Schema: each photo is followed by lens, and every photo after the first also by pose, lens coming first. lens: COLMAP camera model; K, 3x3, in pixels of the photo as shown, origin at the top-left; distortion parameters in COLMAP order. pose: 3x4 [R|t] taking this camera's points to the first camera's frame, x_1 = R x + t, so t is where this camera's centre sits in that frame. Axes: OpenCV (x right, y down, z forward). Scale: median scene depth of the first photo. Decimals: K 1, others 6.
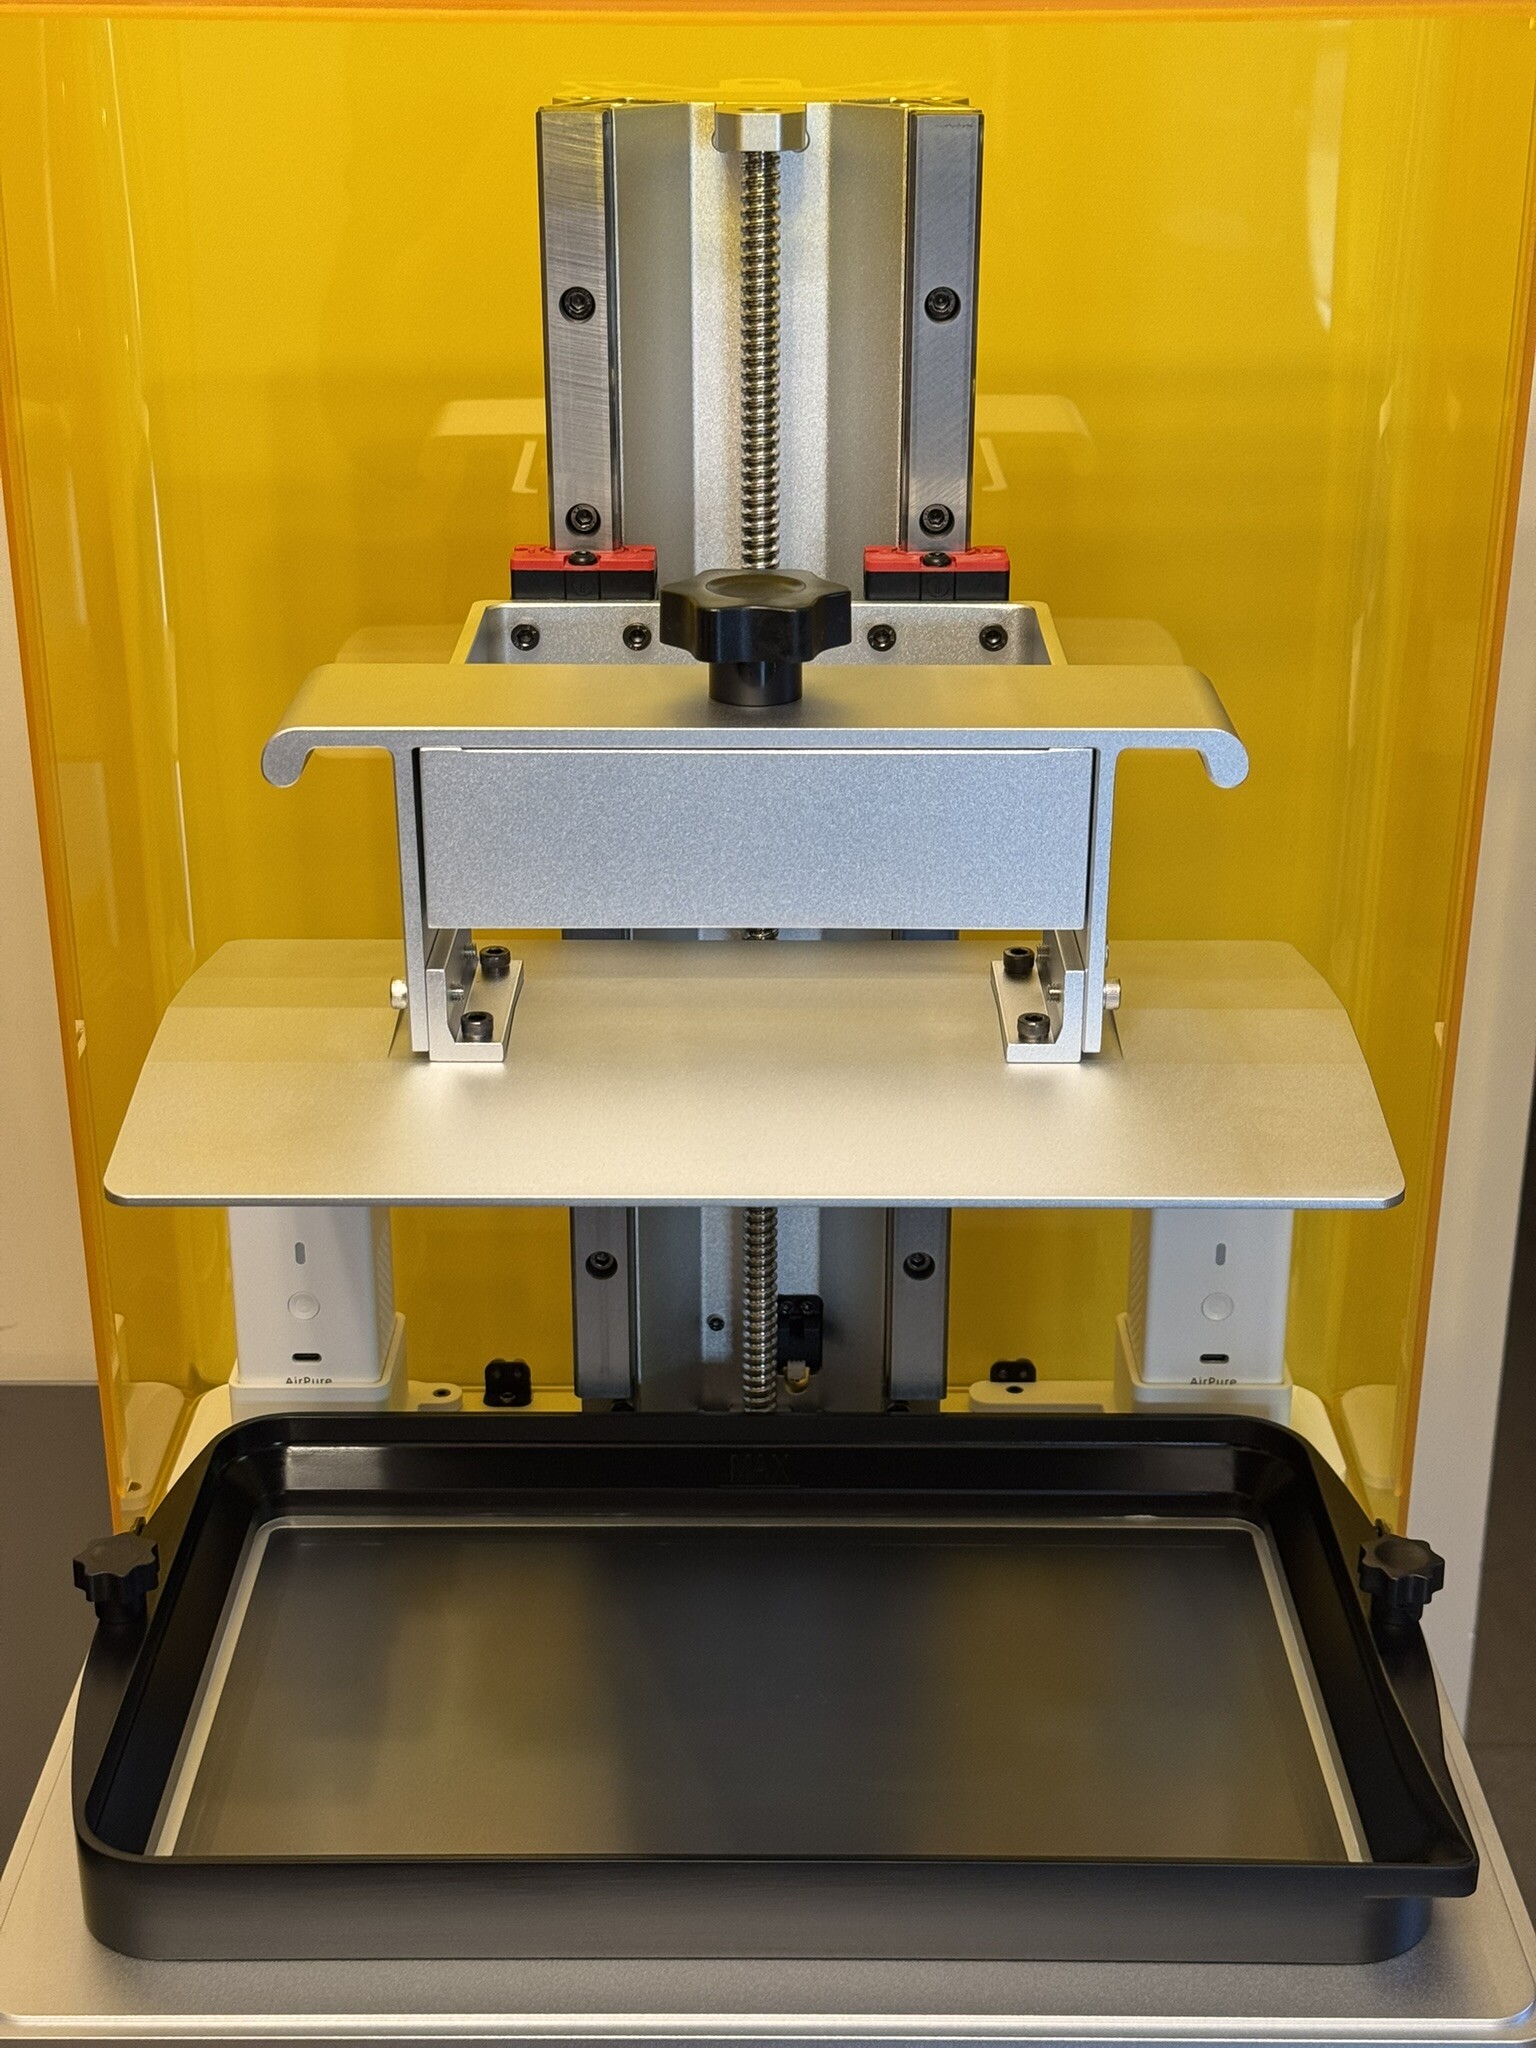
lens RADIAL K [[2814.6, 0, 738.2], [0, 2814.6, 1027.2], [0, 0, 1]] dist [0.183956, 0.021587]
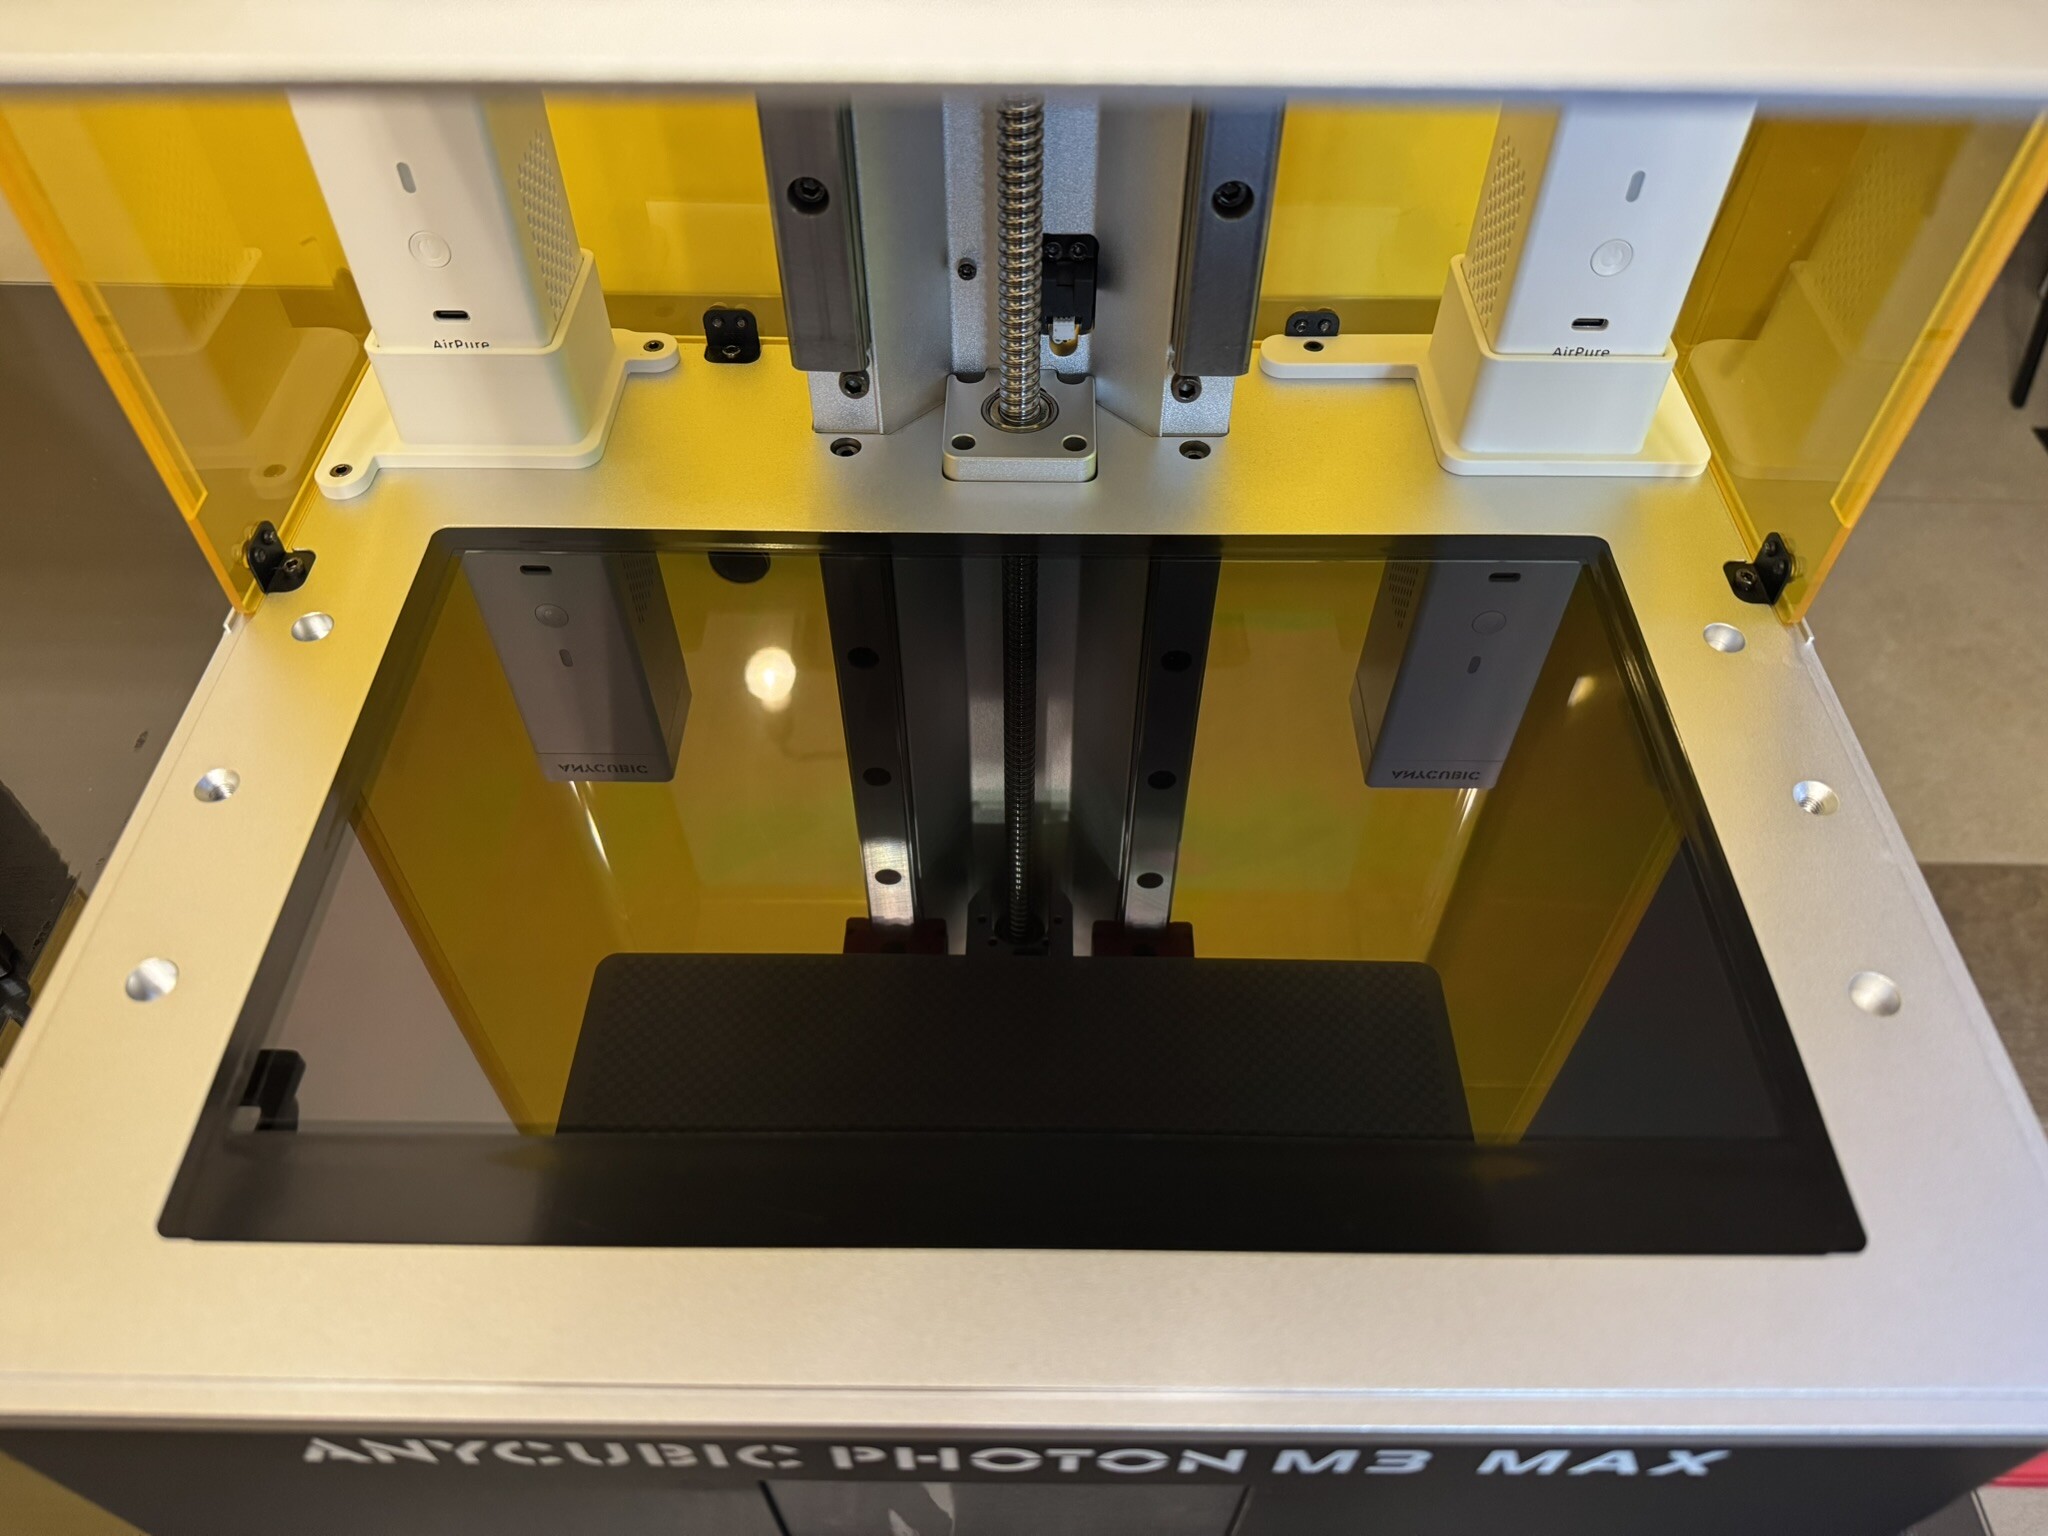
lens RADIAL K [[1449.5, 0, 1019.0], [0, 1449.5, 759.2], [0, 0, 1]] dist [0.007724, -0.038774]
pose [[0.999979, 0.003918, 0.005121, 0.005813], [-0.005834, 0.887964, 0.459876, 0.038963], [-0.002745, -0.459896, 0.887969, 0.580743]]
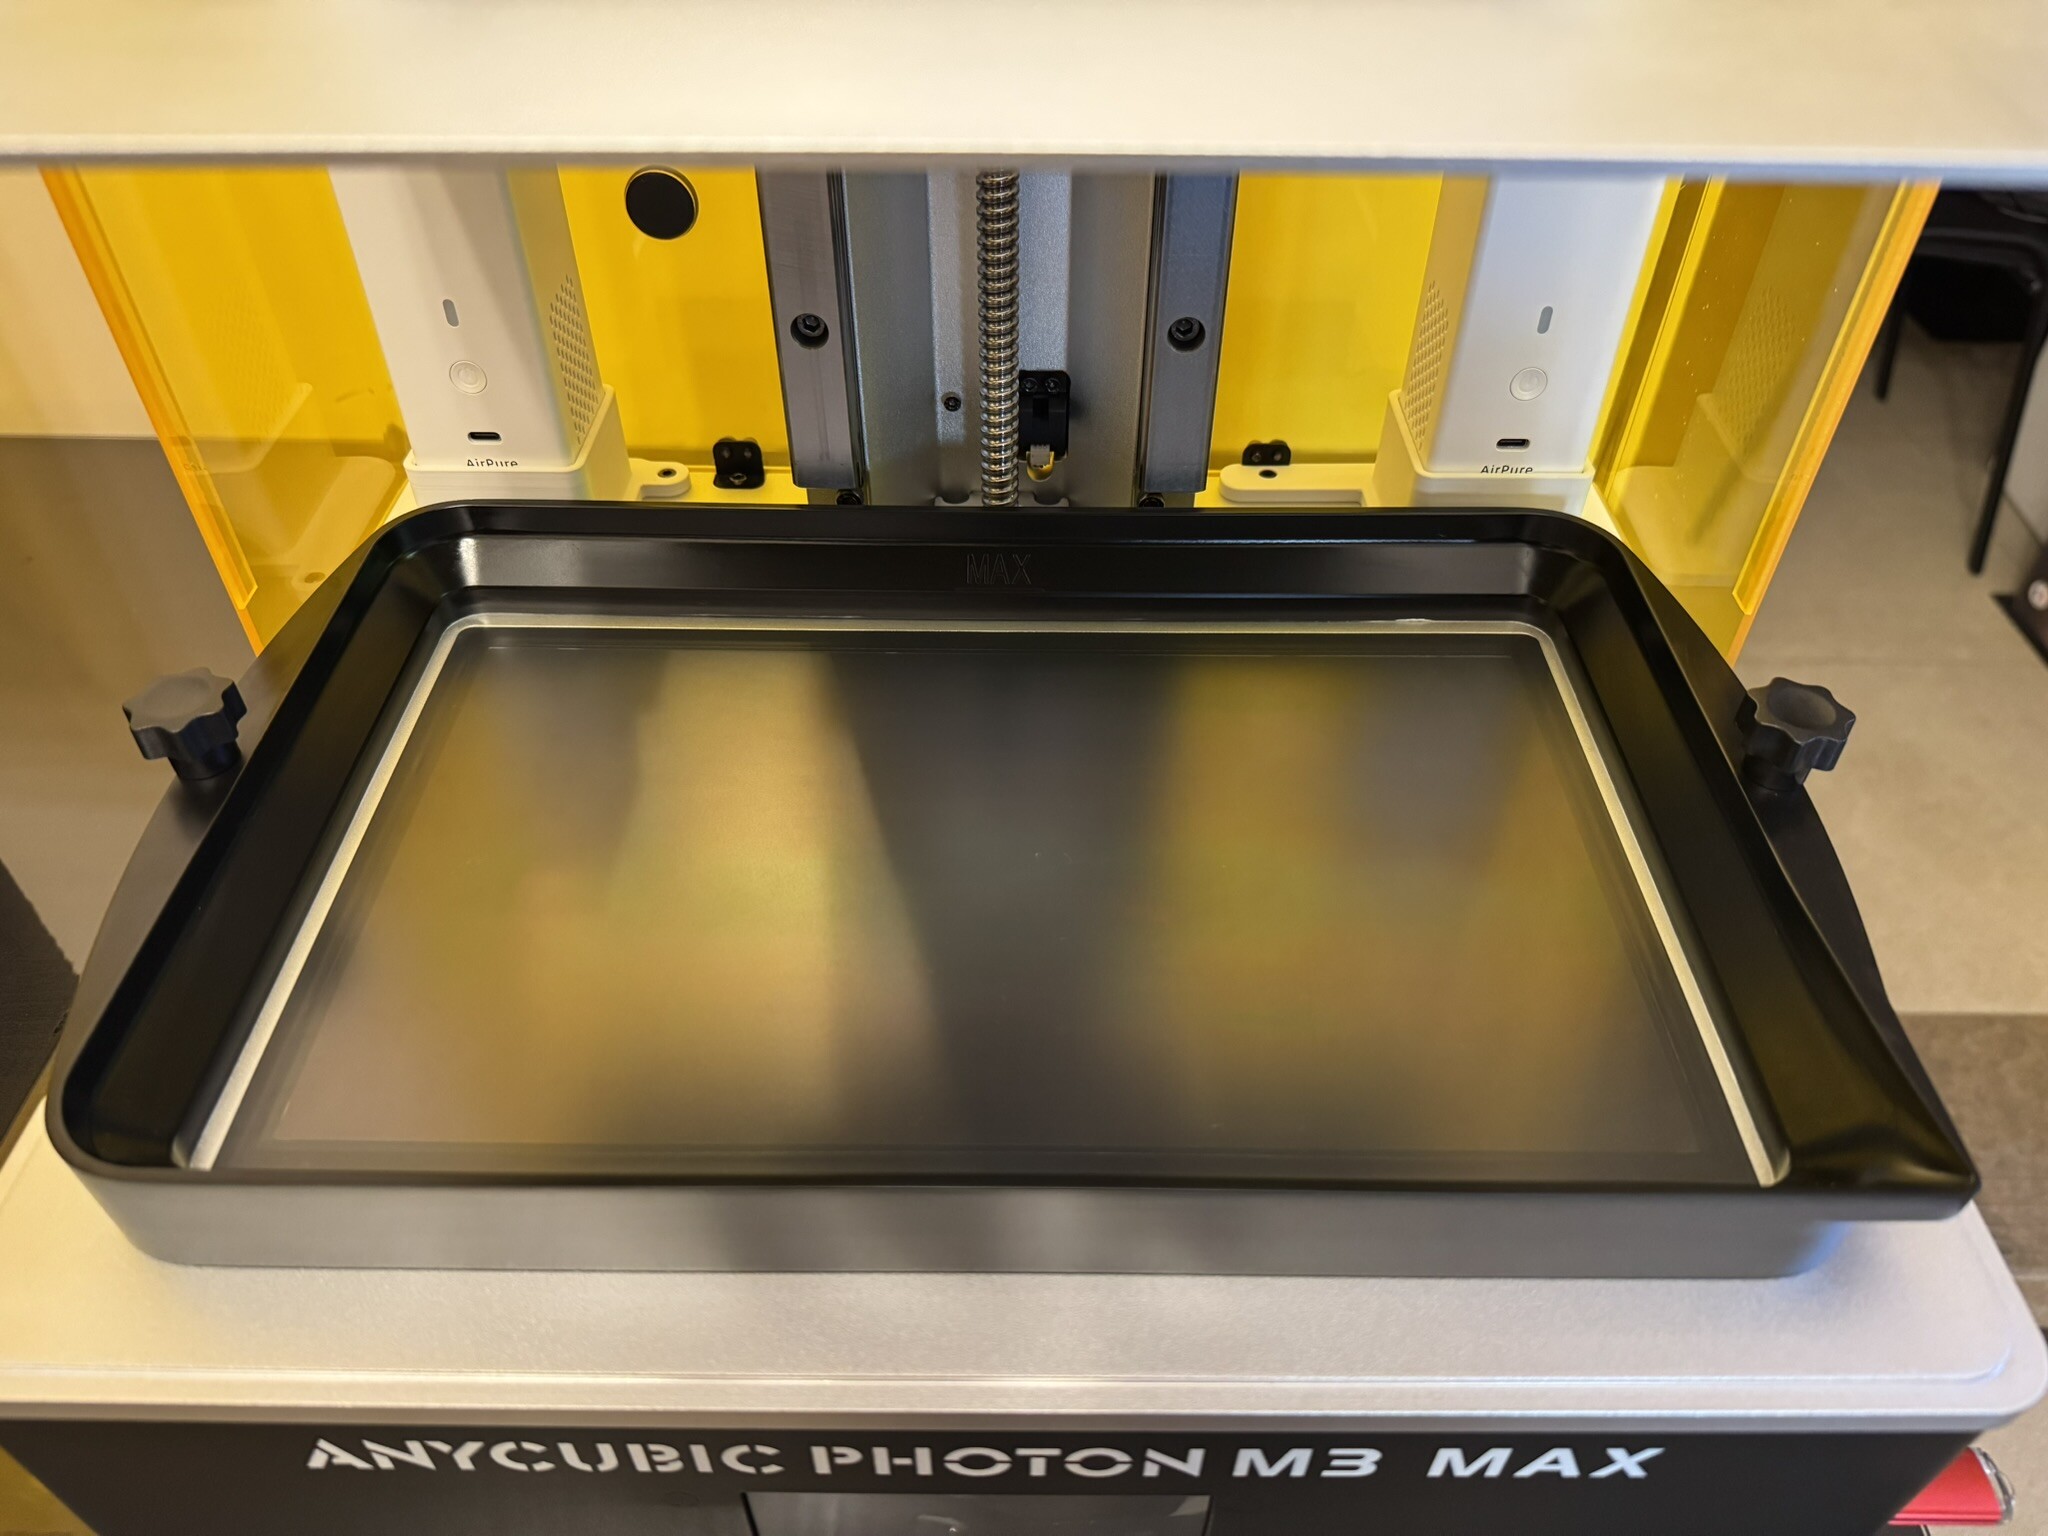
lens RADIAL K [[1440.4, 0, 1024.0], [0, 1440.4, 768.0], [0, 0, 1]] dist [0.079592, -0.154602]
pose [[0.999940, 0.003488, 0.010420, 0.011183], [-0.006953, 0.935158, 0.354164, 0.051618], [-0.008509, -0.354215, 0.935125, 0.539793]]
